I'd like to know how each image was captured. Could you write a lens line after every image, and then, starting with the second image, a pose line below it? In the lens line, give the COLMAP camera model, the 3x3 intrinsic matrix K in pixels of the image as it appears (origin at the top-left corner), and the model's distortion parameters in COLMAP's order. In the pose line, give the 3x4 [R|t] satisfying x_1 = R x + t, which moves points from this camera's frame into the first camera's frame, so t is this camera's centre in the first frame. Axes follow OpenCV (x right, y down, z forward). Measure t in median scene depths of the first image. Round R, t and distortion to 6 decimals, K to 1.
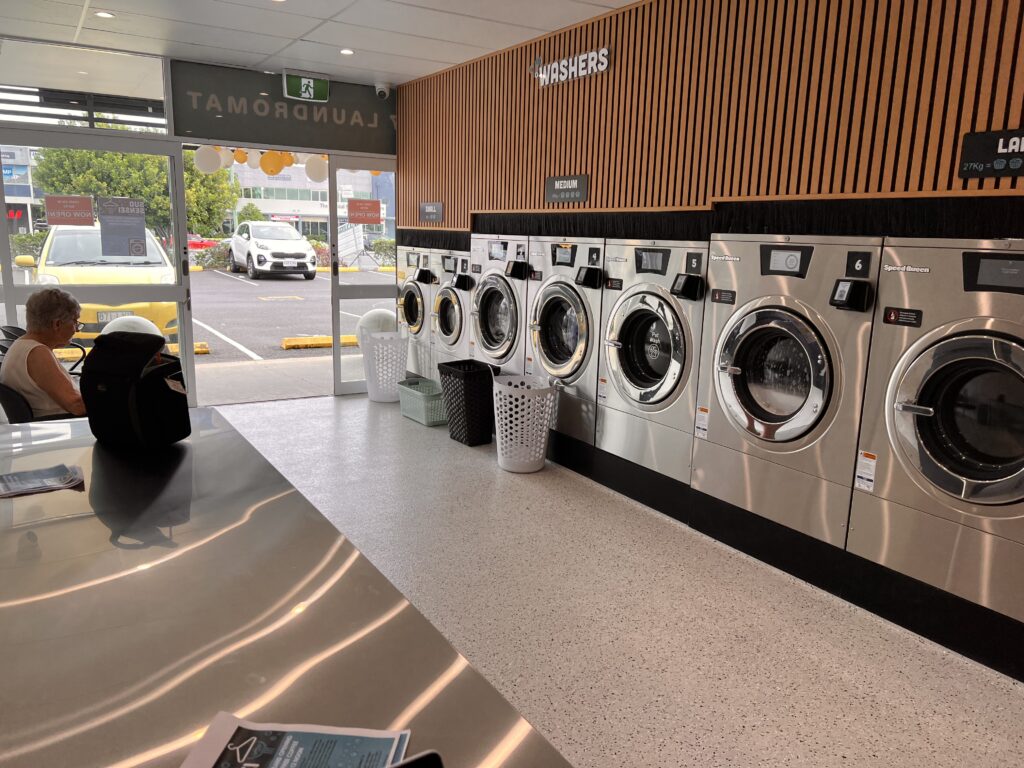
lens RADIAL K [[767.3, 0, 512.0], [0, 767.3, 384.0], [0, 0, 1]] dist [0.067732, -0.087951]
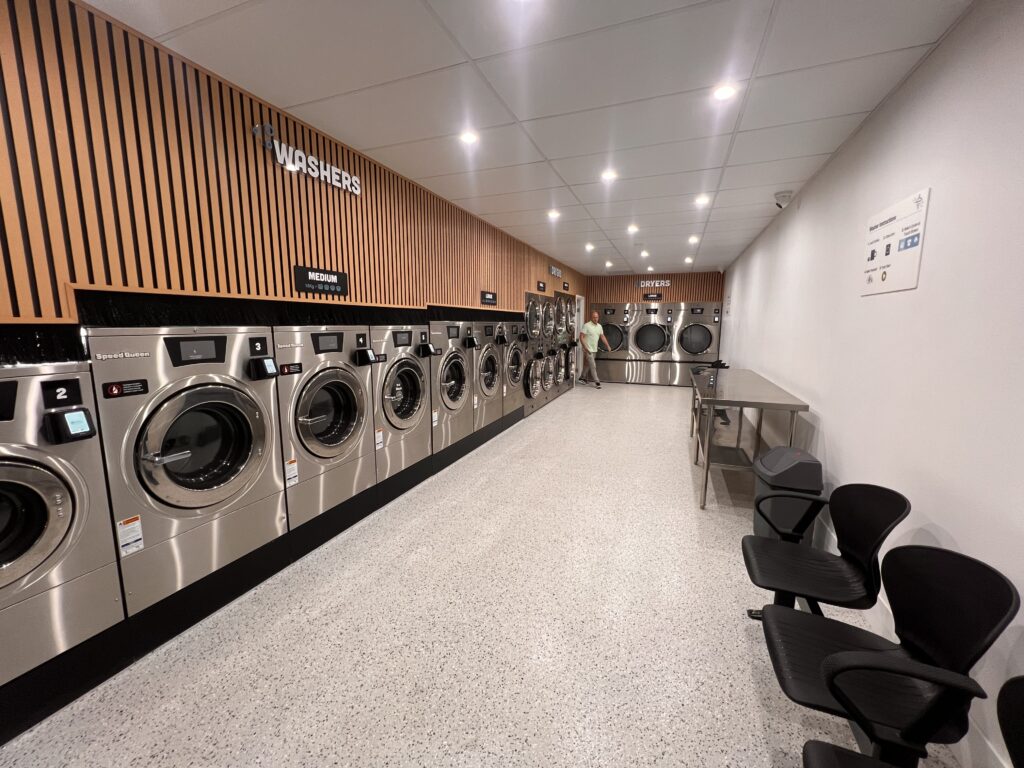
lens RADIAL K [[411.2, 0, 511.3], [0, 411.2, 382.3], [0, 0, 1]] dist [-0.001216, 0.000003]
pose [[-0.597272, -0.139531, 0.789808, -0.573294], [0.140340, 0.951377, 0.274203, -0.249942], [-0.789665, 0.274615, -0.548649, 1.192772]]
